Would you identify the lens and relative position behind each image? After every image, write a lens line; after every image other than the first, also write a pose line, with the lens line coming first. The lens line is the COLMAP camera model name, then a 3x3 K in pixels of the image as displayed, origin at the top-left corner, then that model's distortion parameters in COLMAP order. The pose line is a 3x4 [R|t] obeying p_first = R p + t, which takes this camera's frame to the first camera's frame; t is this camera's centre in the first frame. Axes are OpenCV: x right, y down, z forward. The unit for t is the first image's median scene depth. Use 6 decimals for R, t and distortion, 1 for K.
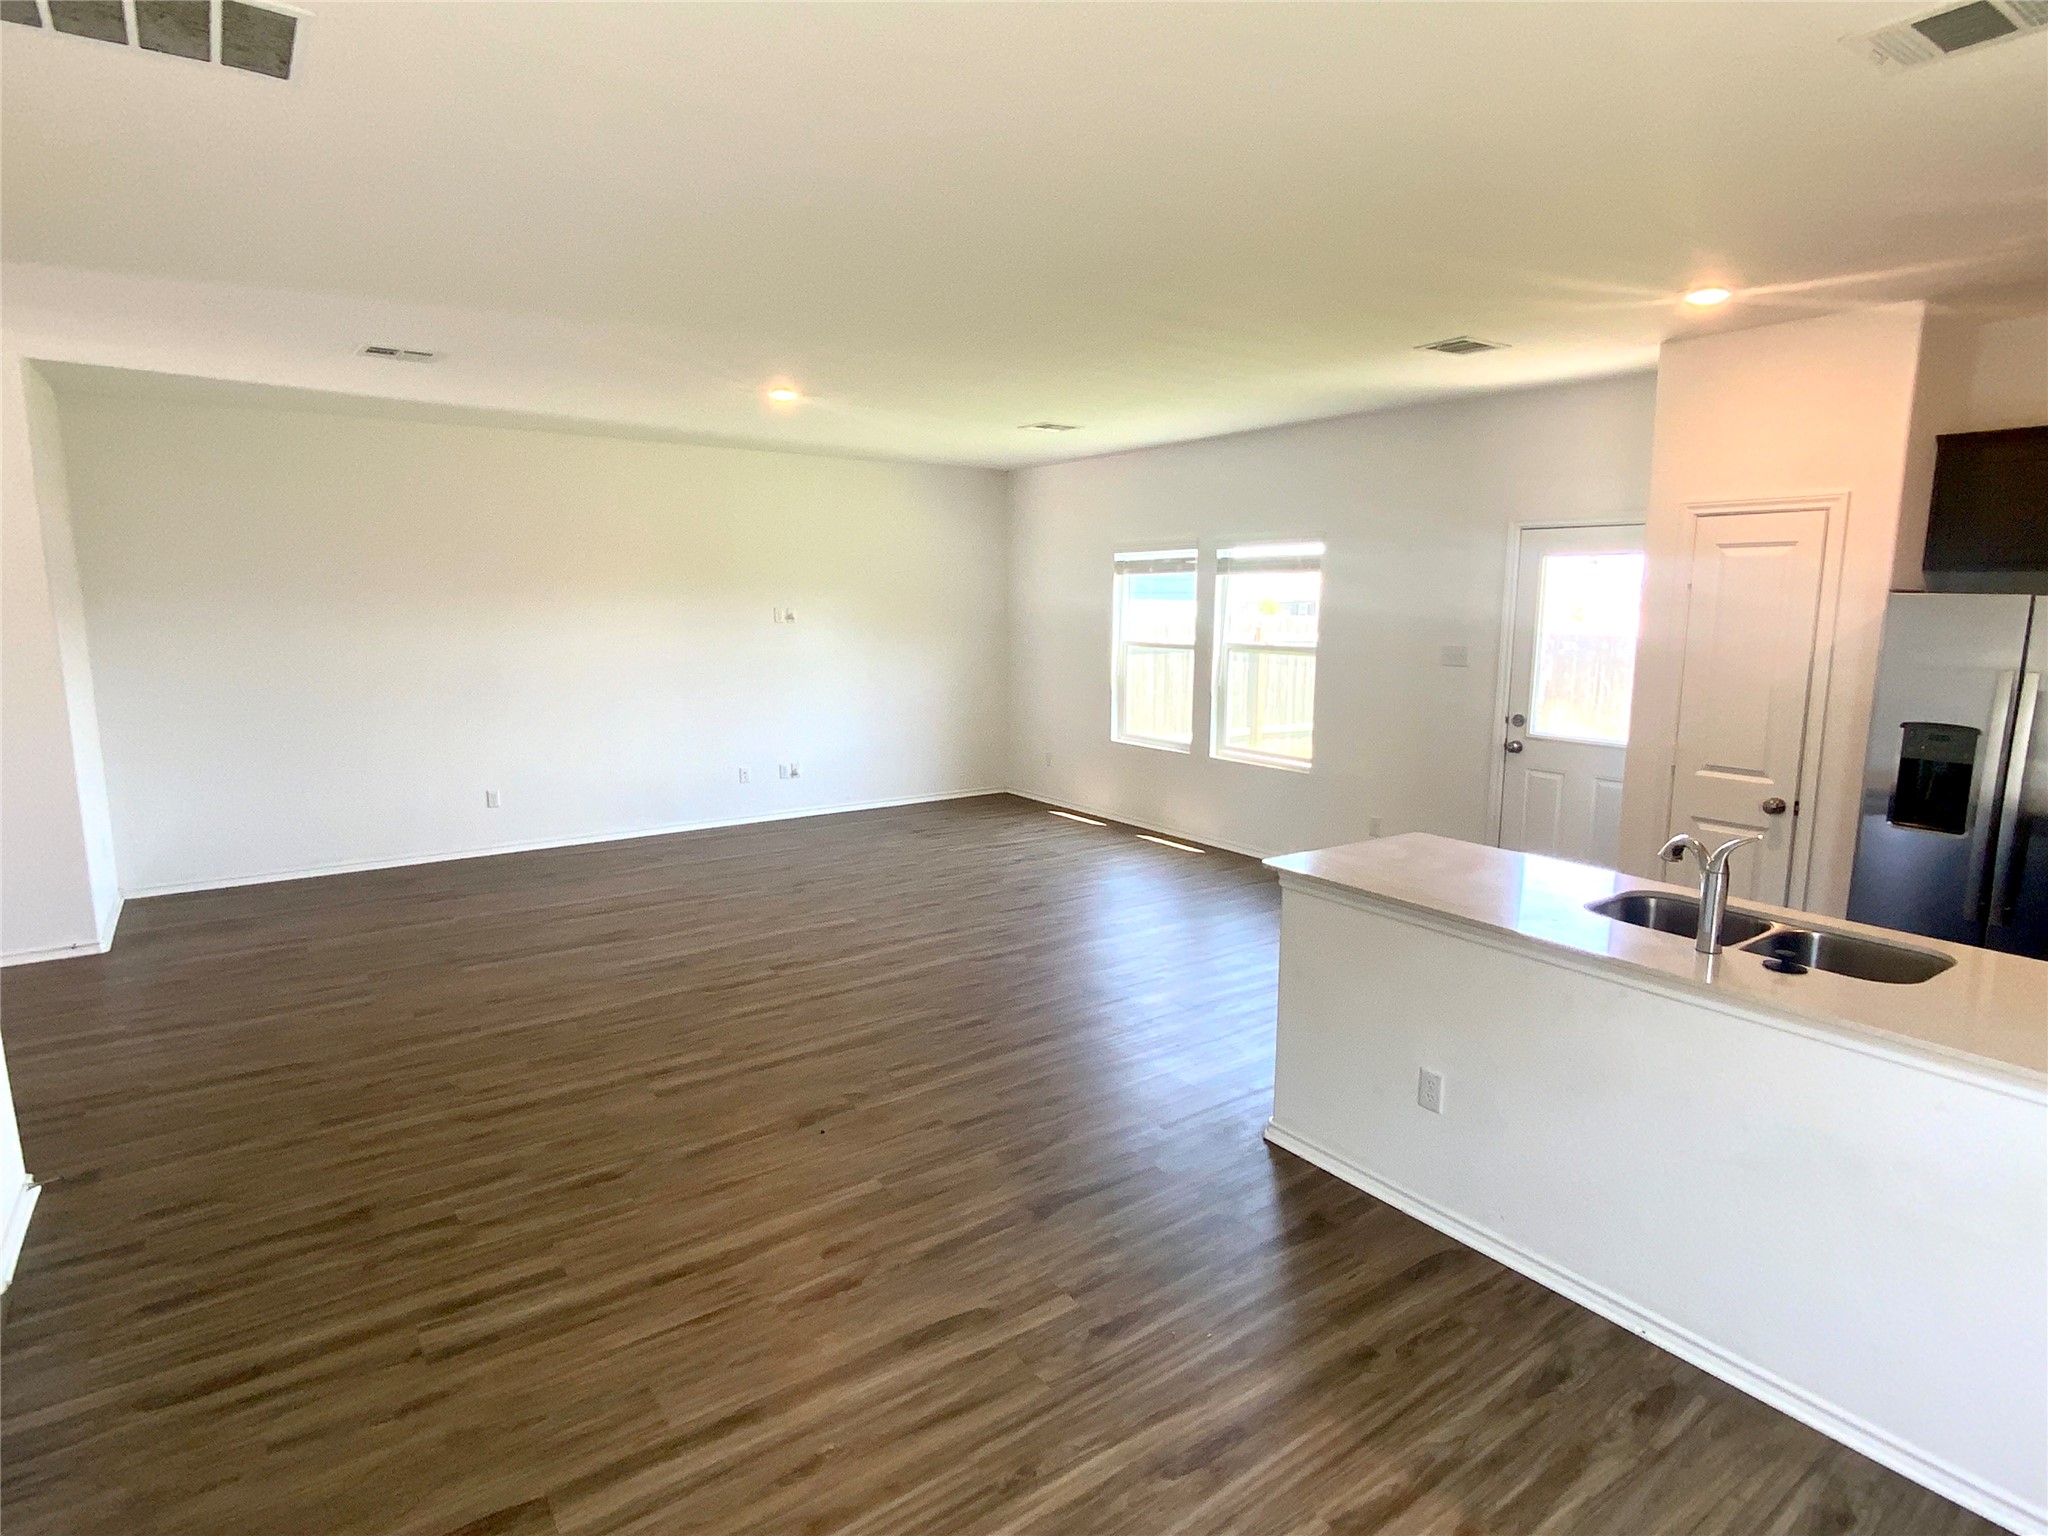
lens RADIAL K [[1100.3, 0, 1032.7], [0, 1100.3, 768.2], [0, 0, 1]] dist [-0.003958, 0.001153]
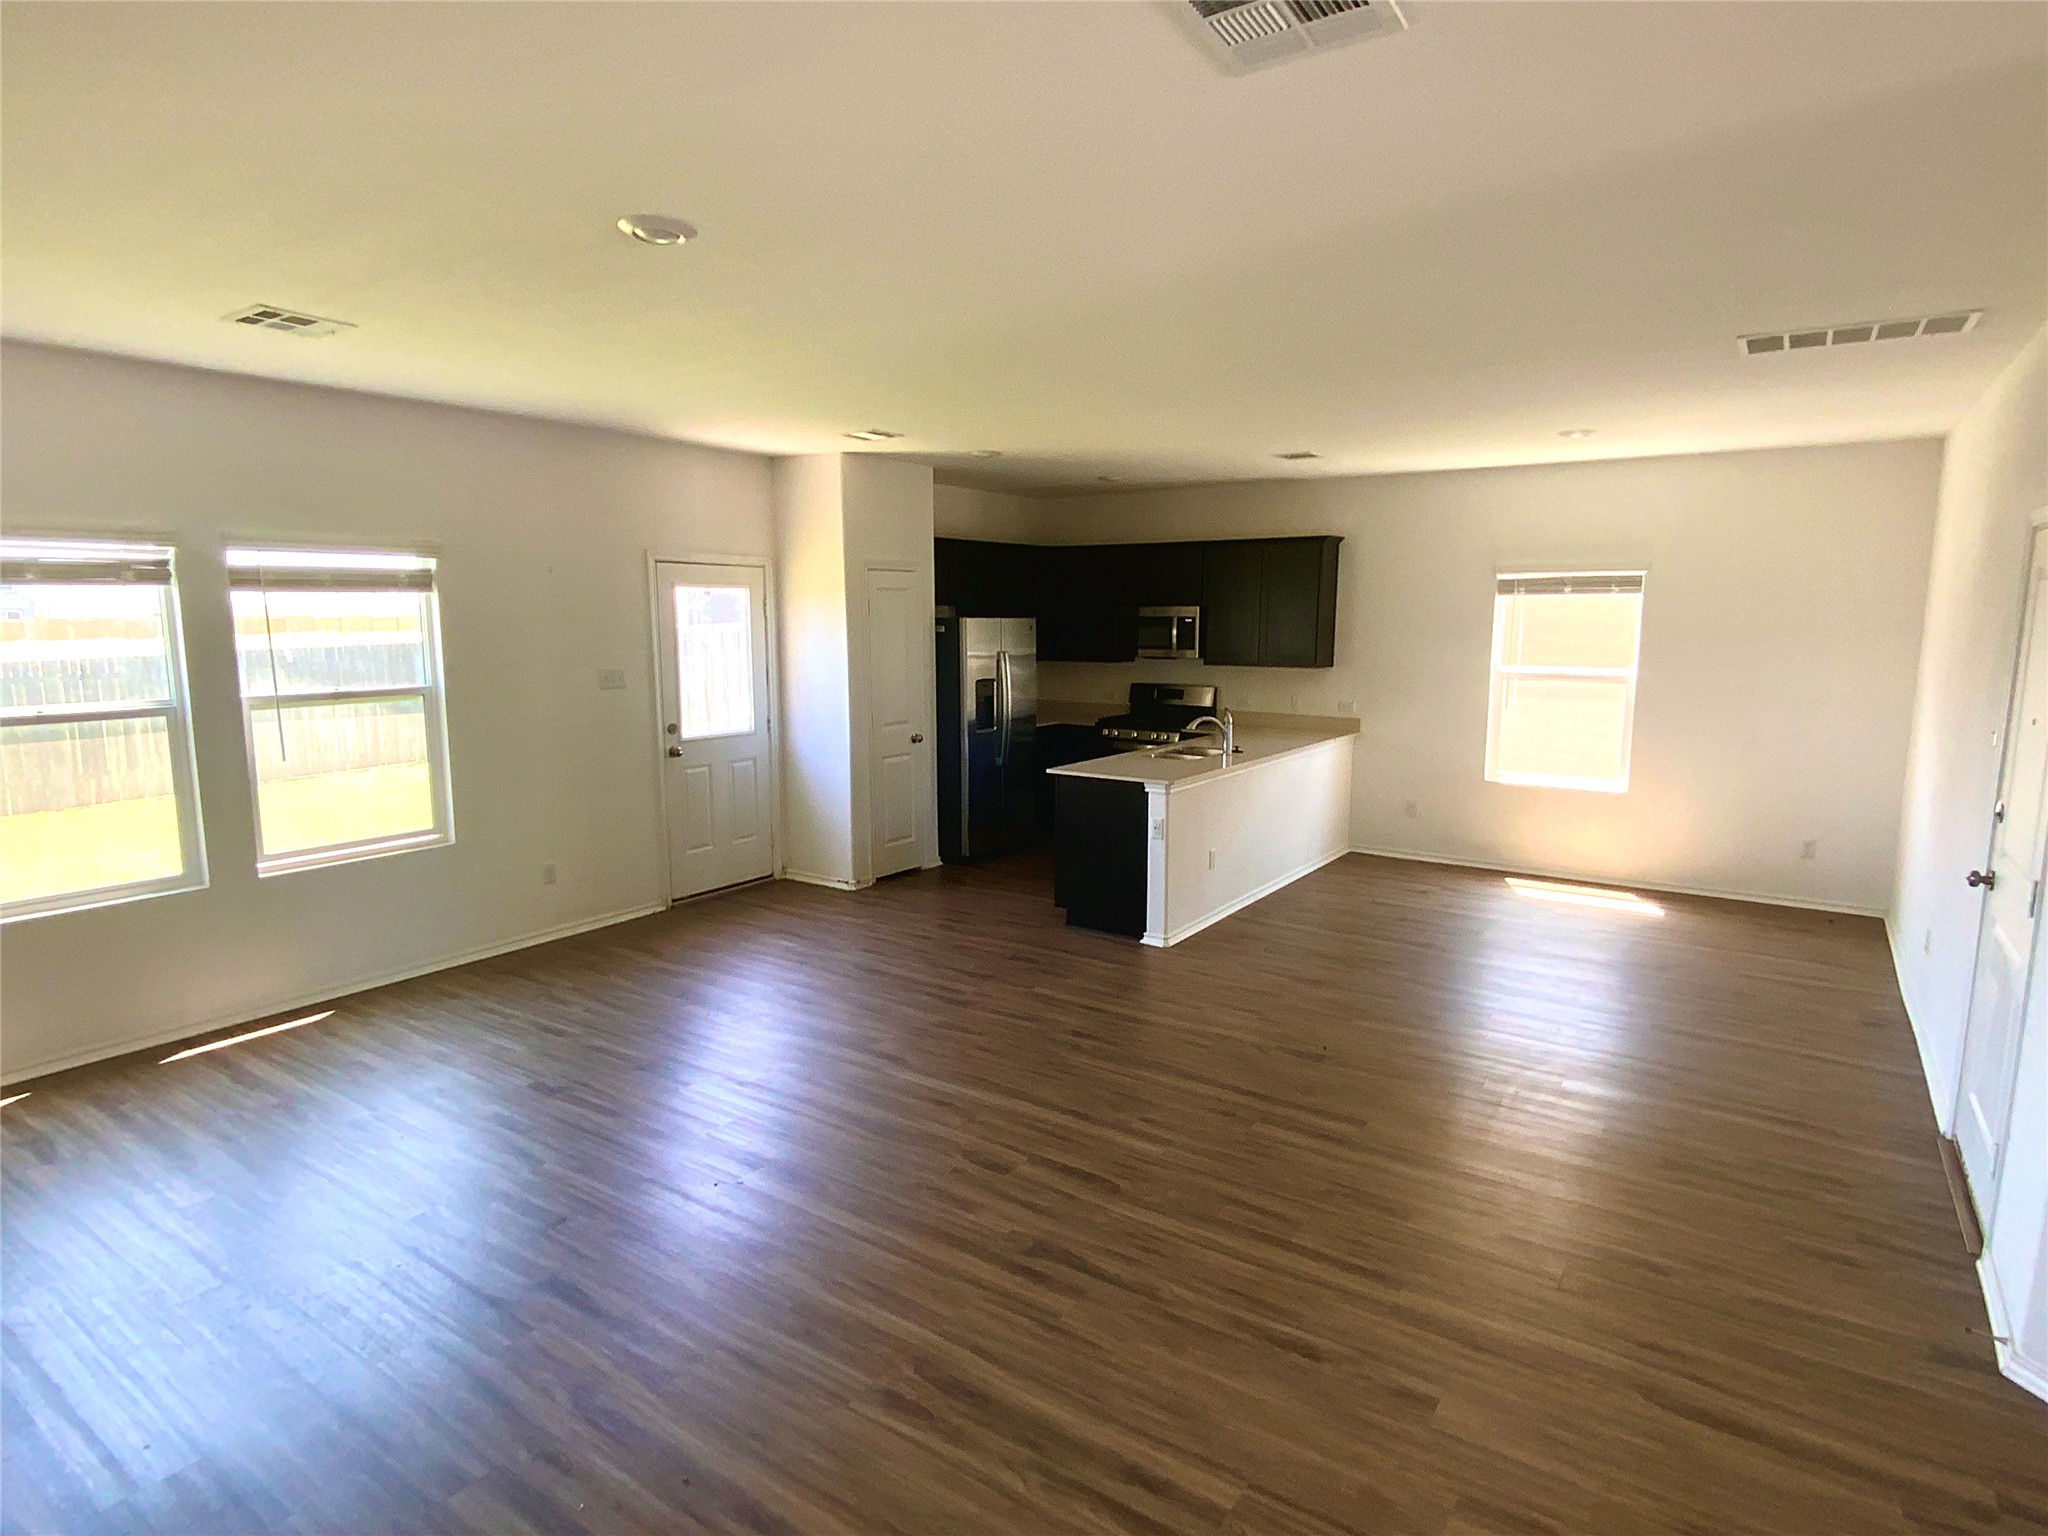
lens RADIAL K [[1100.3, 0, 1035.1], [0, 1100.3, 773.2], [0, 0, 1]] dist [-0.003958, 0.001153]
pose [[-0.335975, -0.141417, 0.931194, -0.770809], [0.144789, 0.969158, 0.199422, -0.176290], [-0.930676, 0.201827, -0.305137, 1.036164]]
